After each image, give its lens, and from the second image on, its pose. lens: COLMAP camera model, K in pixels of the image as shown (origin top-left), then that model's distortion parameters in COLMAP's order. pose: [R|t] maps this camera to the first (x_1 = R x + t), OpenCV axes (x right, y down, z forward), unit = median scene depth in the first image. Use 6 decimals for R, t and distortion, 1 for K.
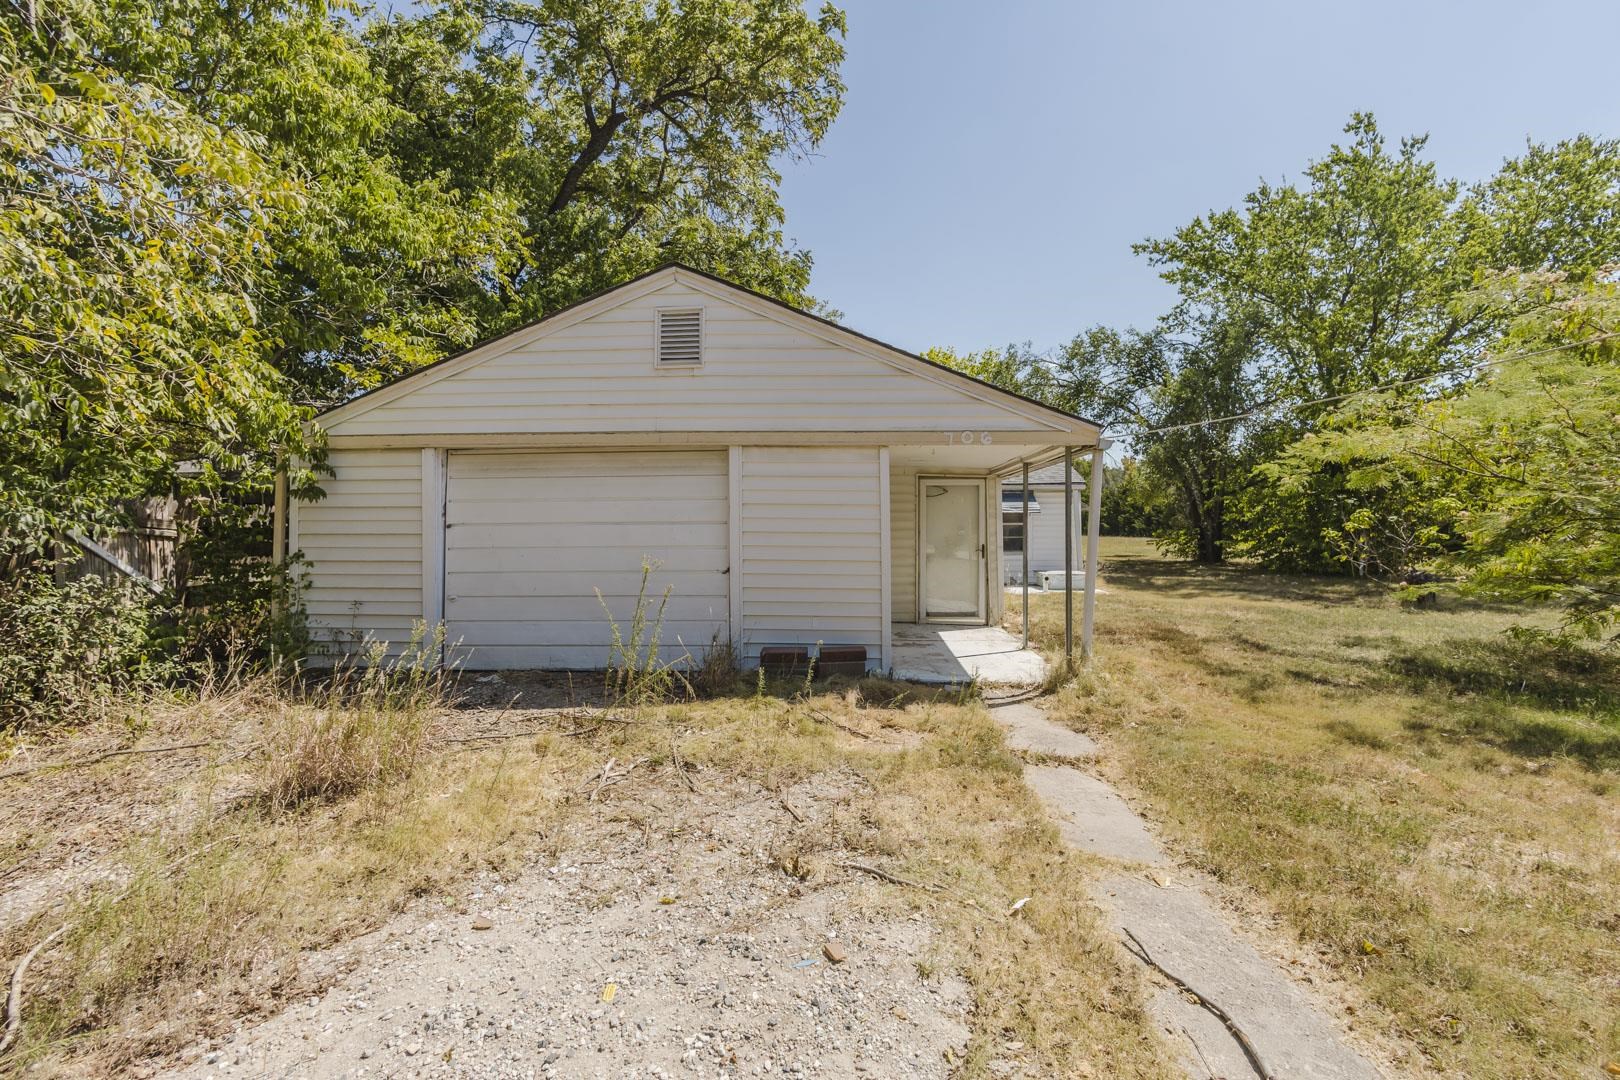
lens RADIAL K [[690.5, 0, 815.6], [0, 690.5, 534.0], [0, 0, 1]] dist [0.001846, 0.000496]
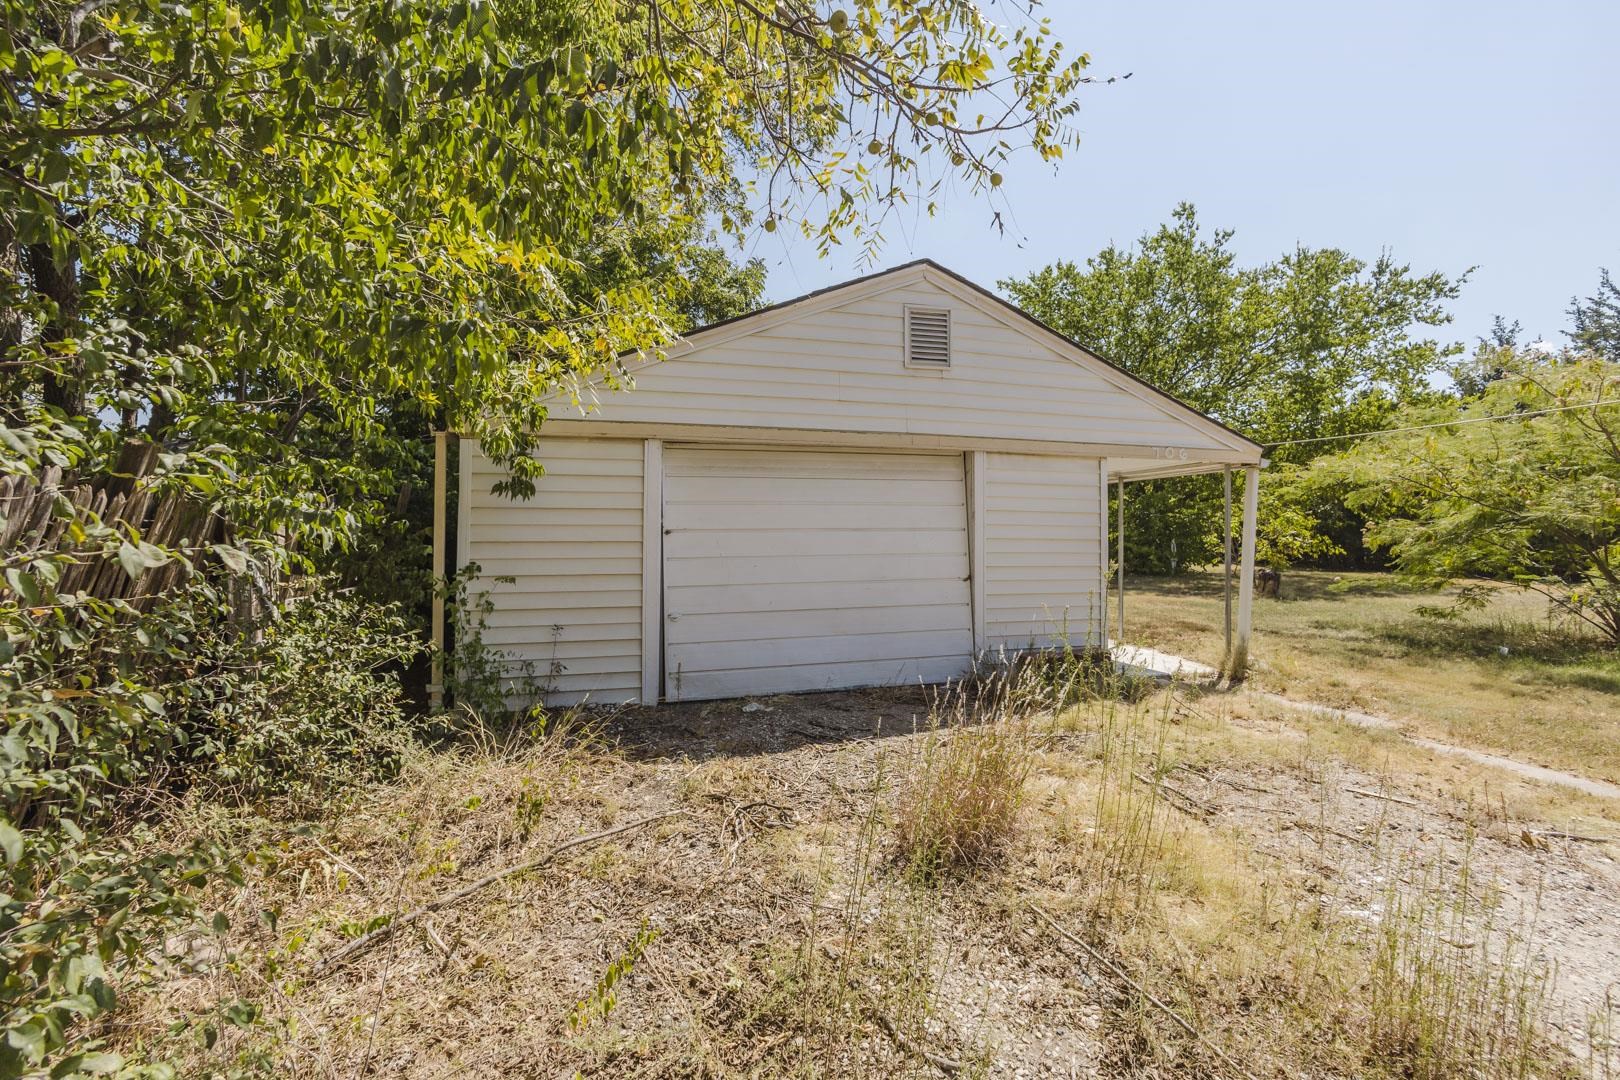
lens RADIAL K [[690.5, 0, 815.6], [0, 690.5, 533.4], [0, 0, 1]] dist [0.001846, 0.000496]
pose [[0.934706, 0.002311, 0.355415, -0.662761], [-0.001610, 0.999996, -0.002268, -0.007605], [-0.355419, 0.001548, 0.934706, 0.147757]]
